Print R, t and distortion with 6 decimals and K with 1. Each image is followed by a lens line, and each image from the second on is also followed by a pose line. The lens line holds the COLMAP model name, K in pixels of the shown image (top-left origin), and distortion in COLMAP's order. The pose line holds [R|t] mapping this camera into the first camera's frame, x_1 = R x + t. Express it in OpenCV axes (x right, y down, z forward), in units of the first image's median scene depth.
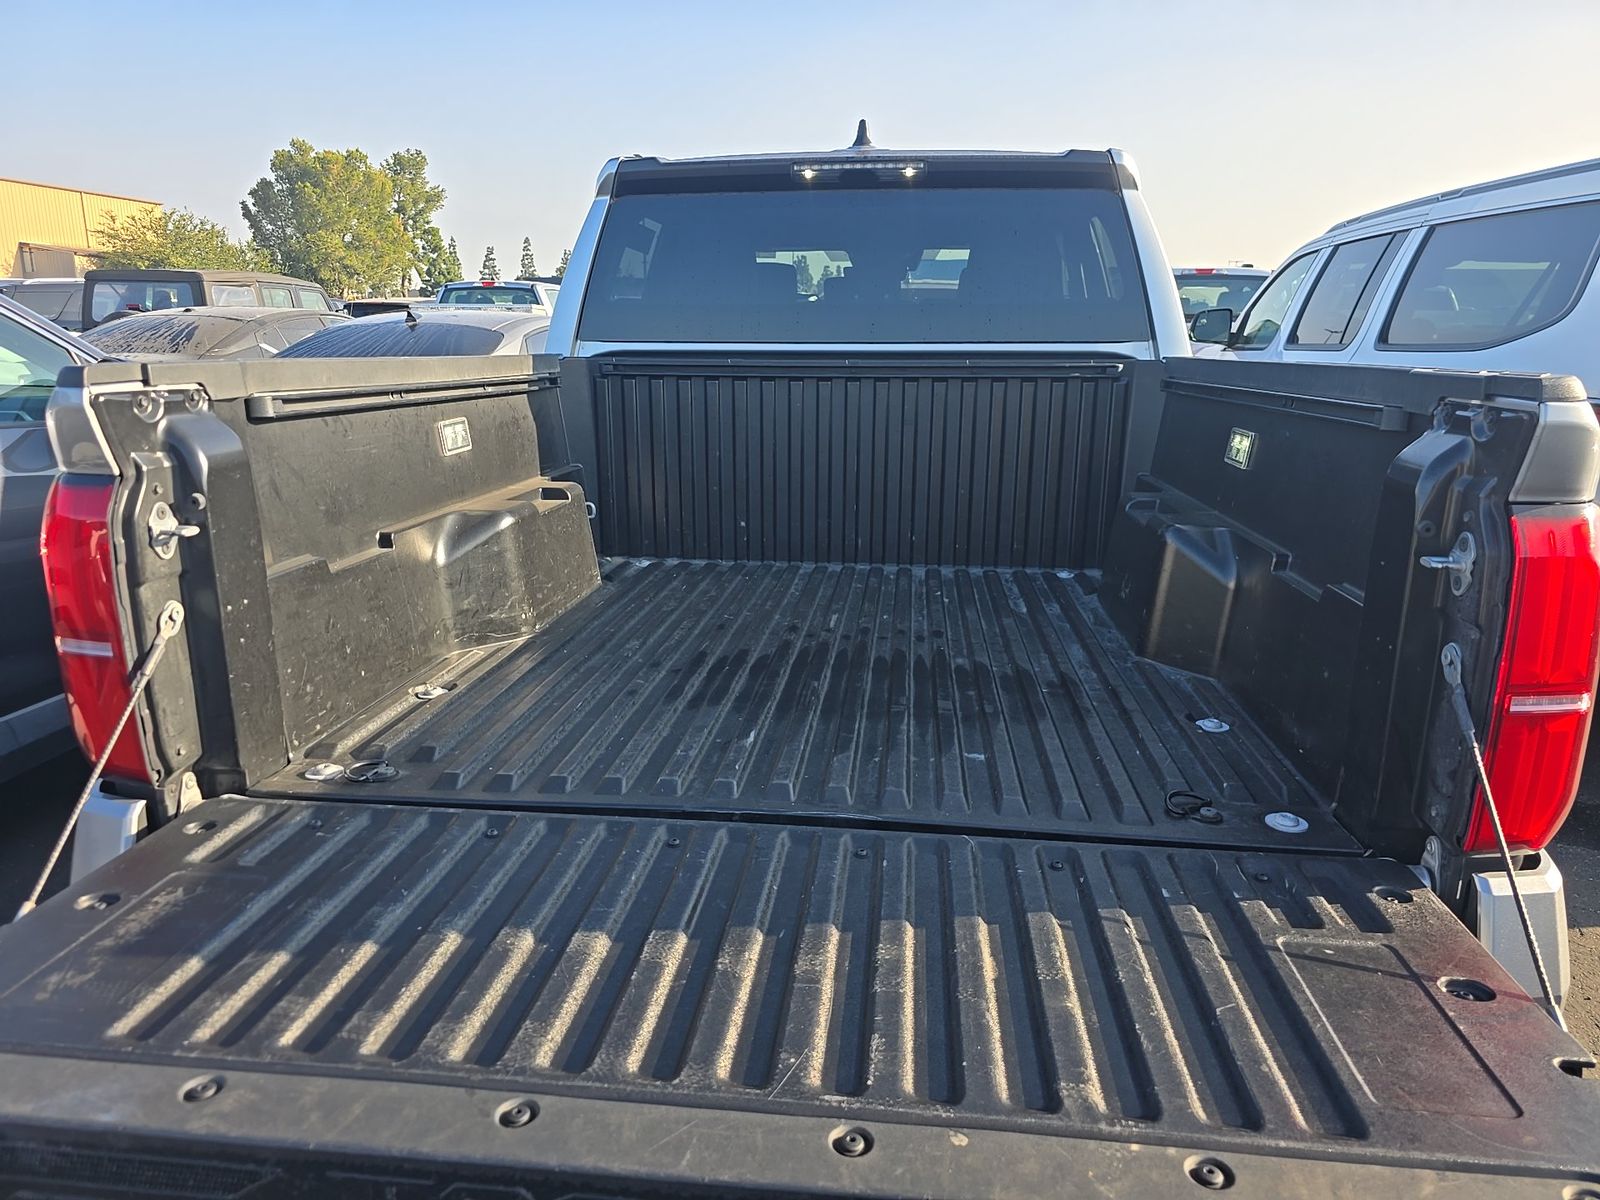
lens RADIAL K [[1085.6, 0, 800.8], [0, 1085.6, 626.2], [0, 0, 1]] dist [-0.000414, -0.000349]
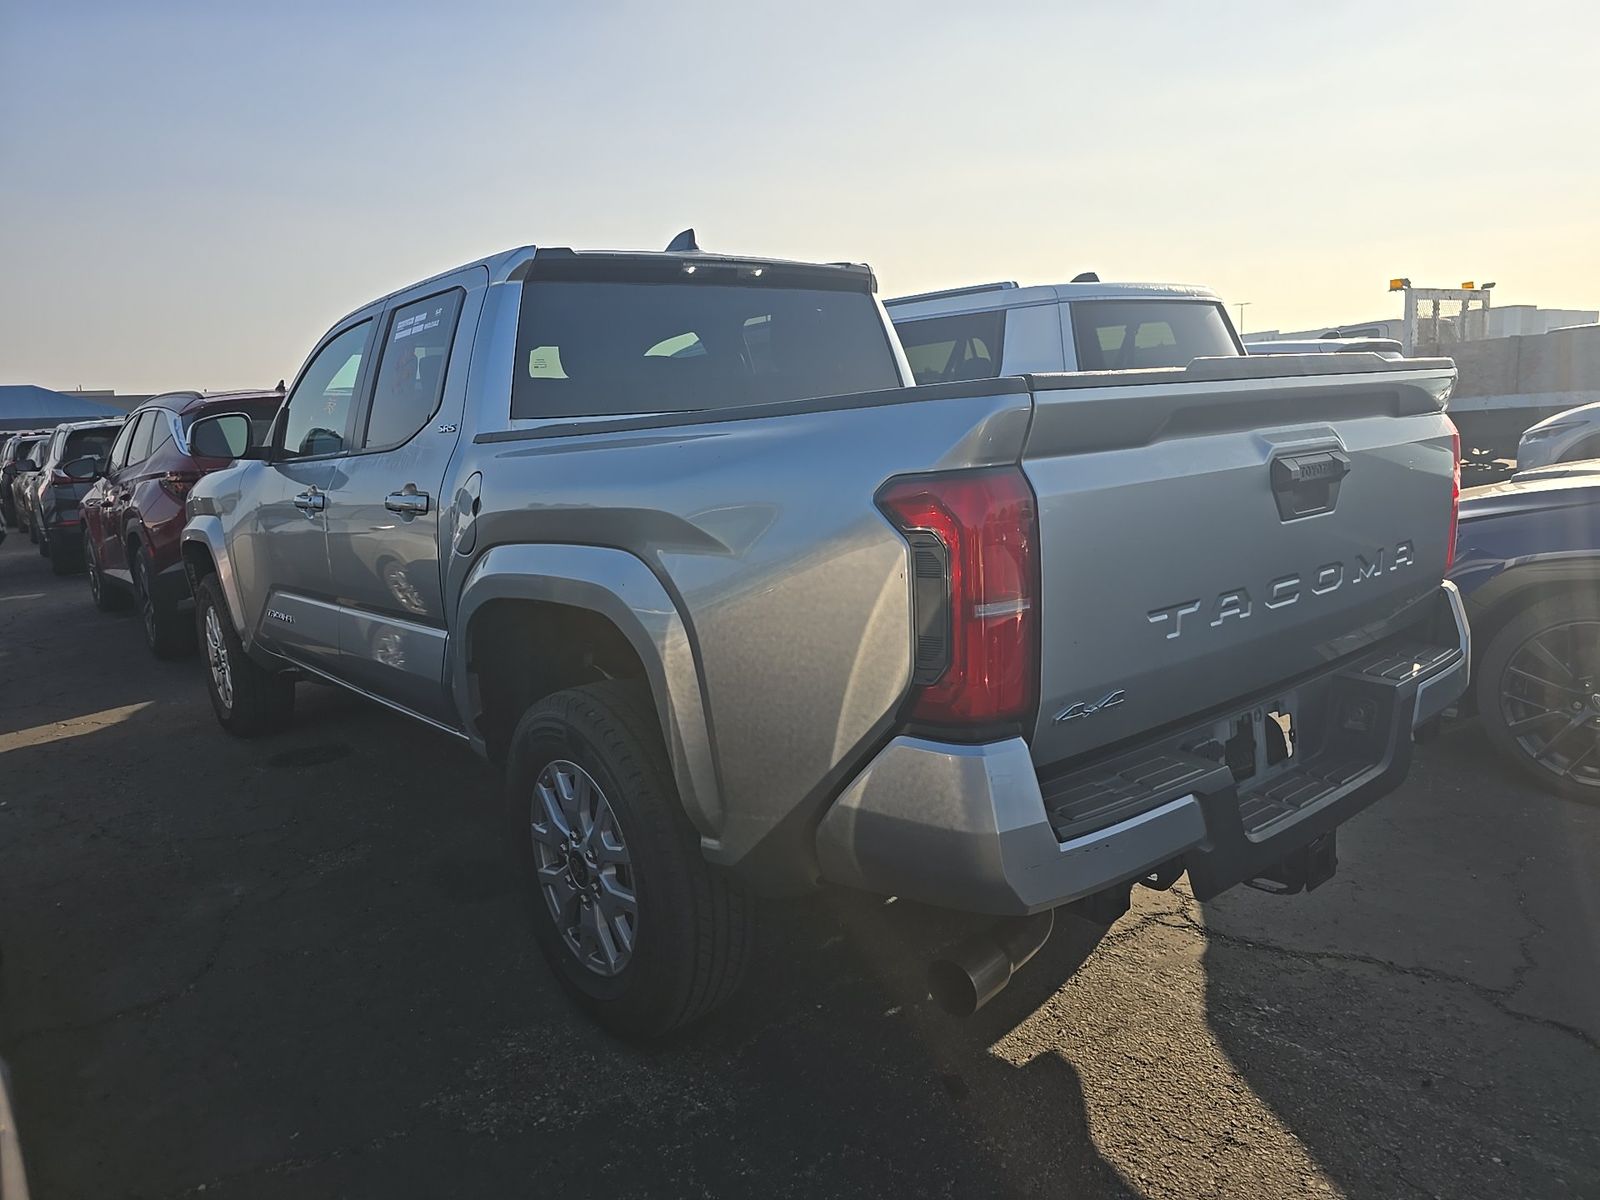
lens RADIAL K [[1085.6, 0, 800.8], [0, 1085.6, 626.2], [0, 0, 1]] dist [-0.000414, -0.000349]
pose [[0.689571, -0.177782, 0.702058, -0.779992], [0.251954, 0.967736, -0.002413, -0.006920], [-0.678978, 0.178550, 0.712116, 0.138883]]
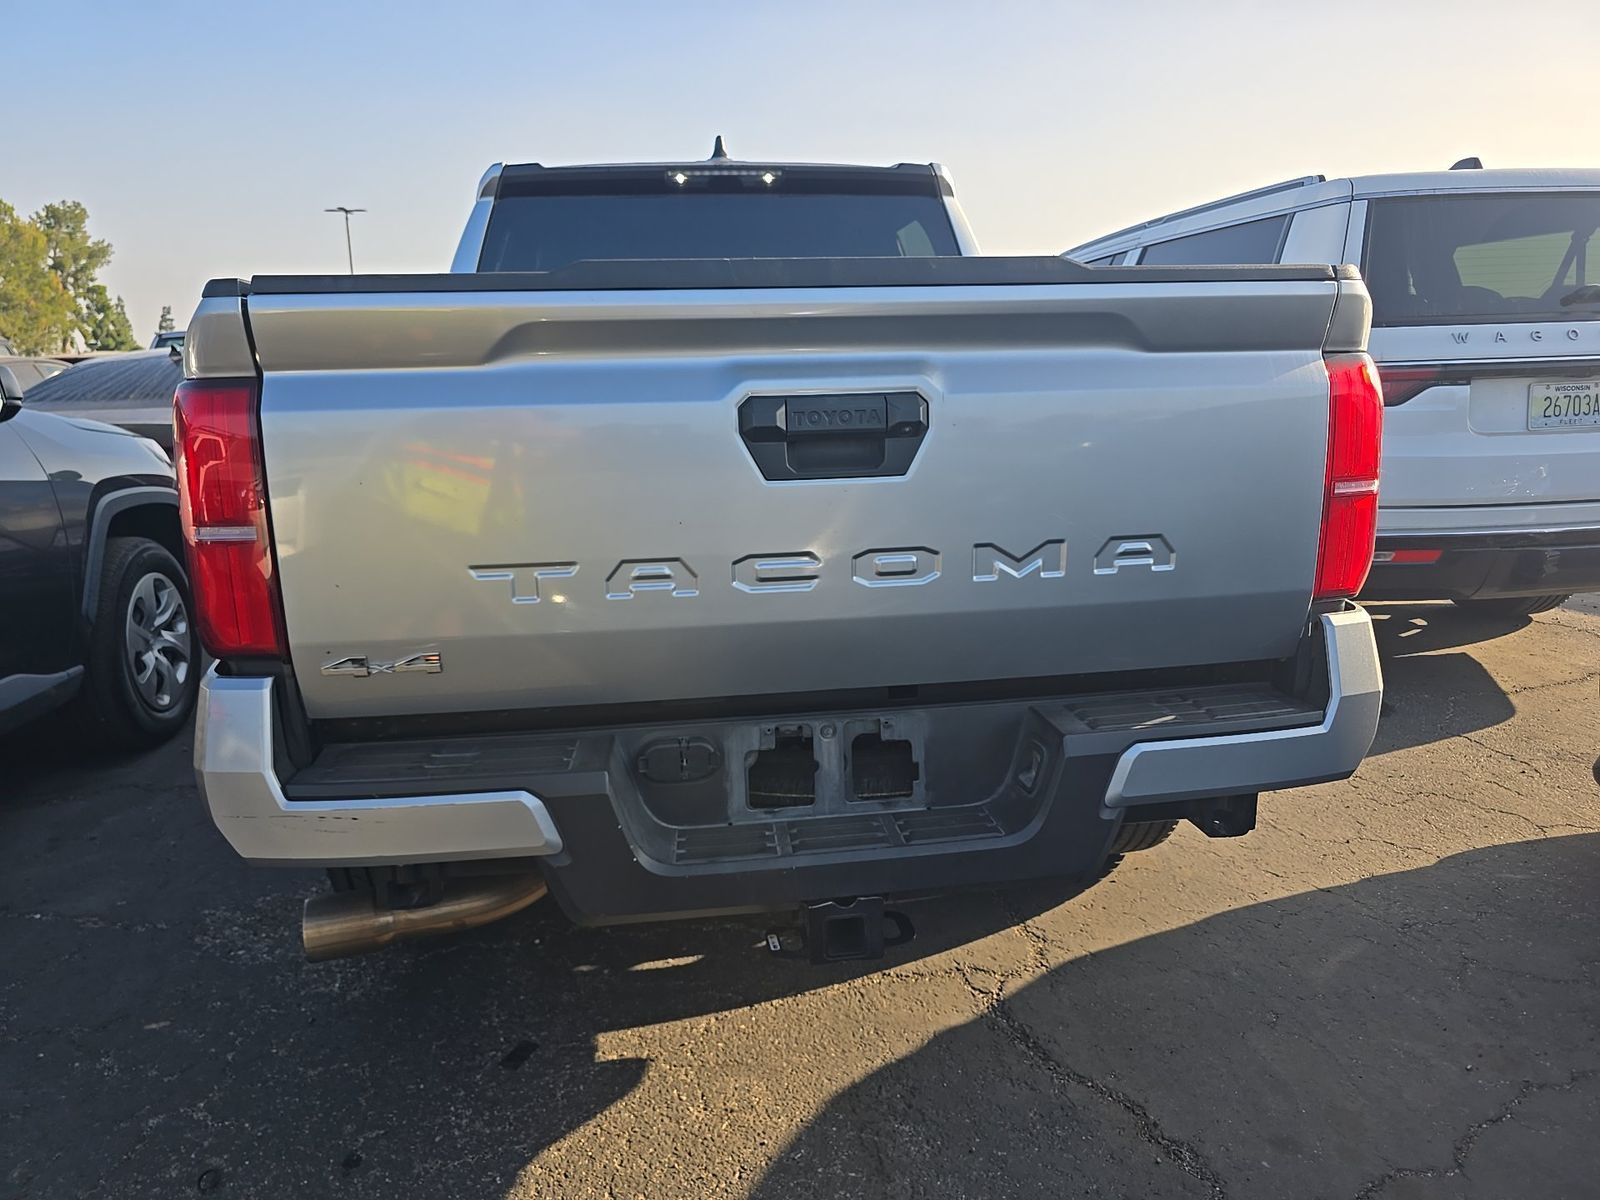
lens RADIAL K [[1077.0, 0, 816.9], [0, 1077.0, 631.7], [0, 0, 1]] dist [0.024103, -0.021203]
pose [[0.966728, -0.083185, 0.241904, -0.161821], [0.093110, 0.995208, -0.029871, 0.097712], [-0.238260, 0.051401, 0.969840, -0.103351]]
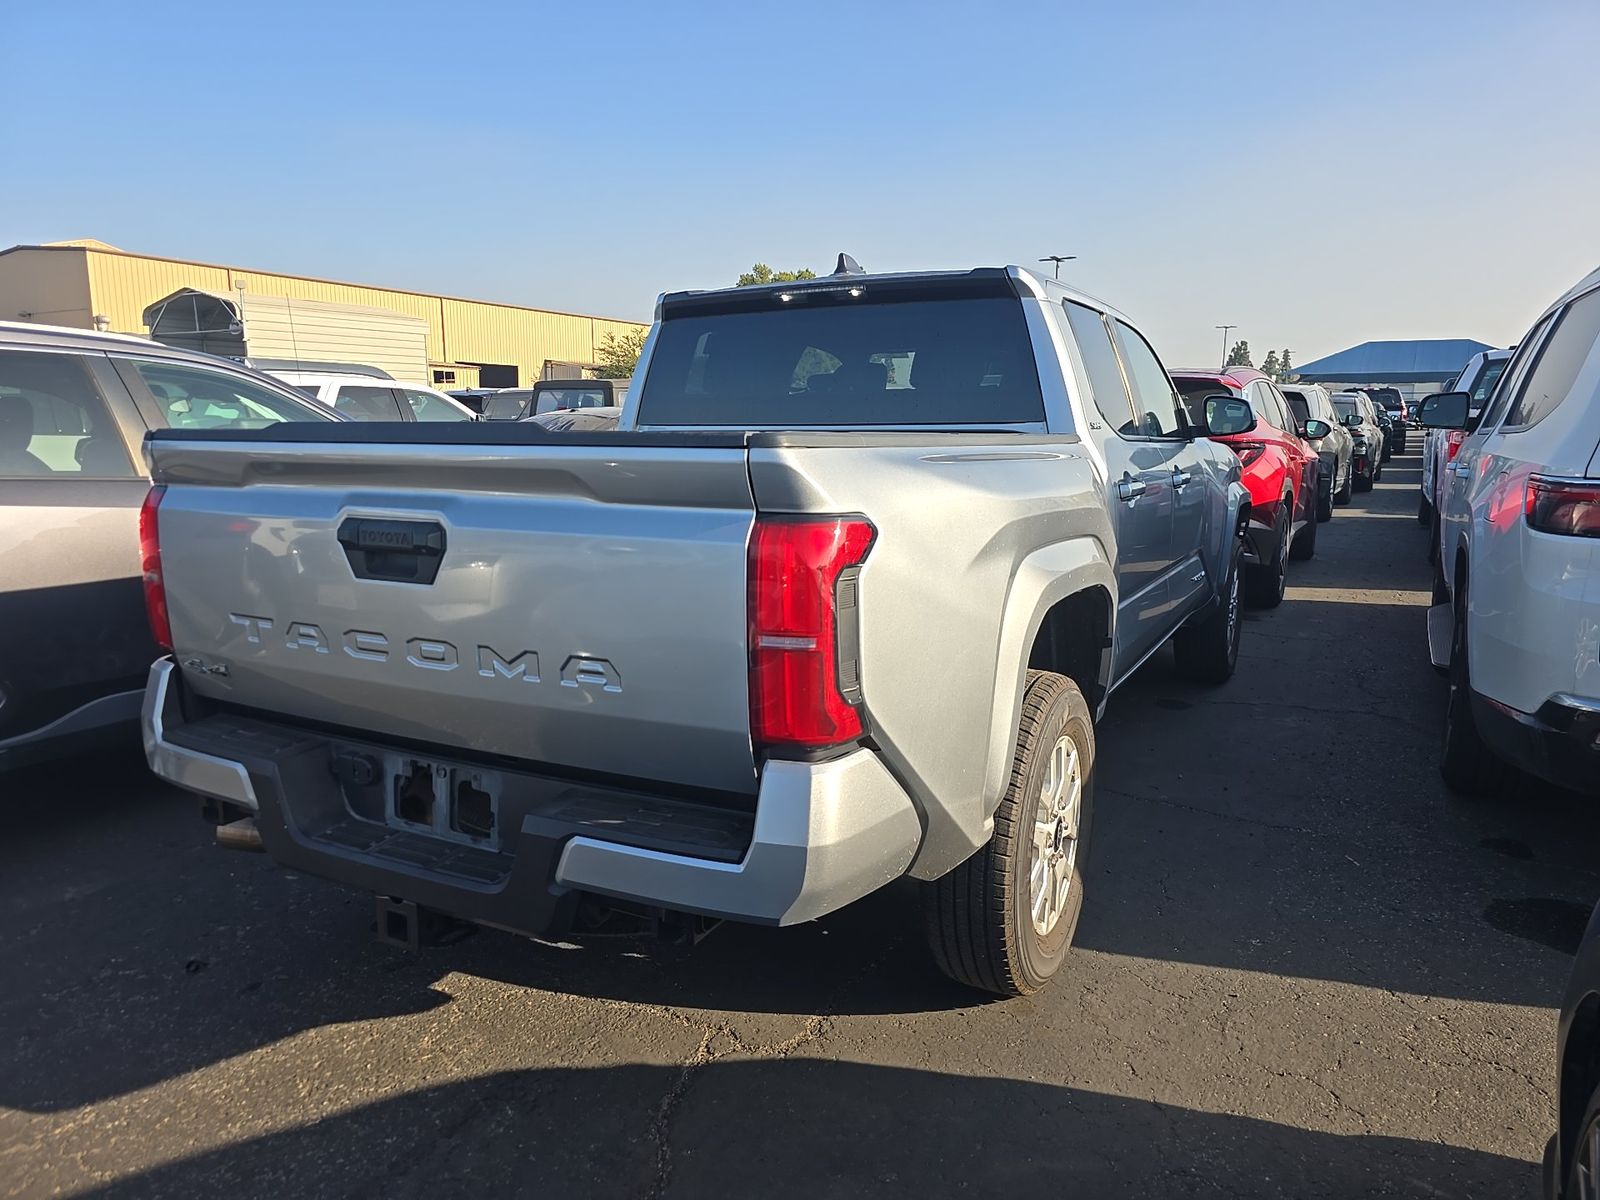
lens RADIAL K [[1072.8, 0, 799.8], [0, 1072.8, 647.0], [0, 0, 1]] dist [0.008075, 0.001090]
pose [[0.928895, 0.069787, -0.363708, 0.501602], [-0.093476, 0.994468, -0.047920, 0.058628], [0.358352, 0.078511, 0.930279, -0.154738]]
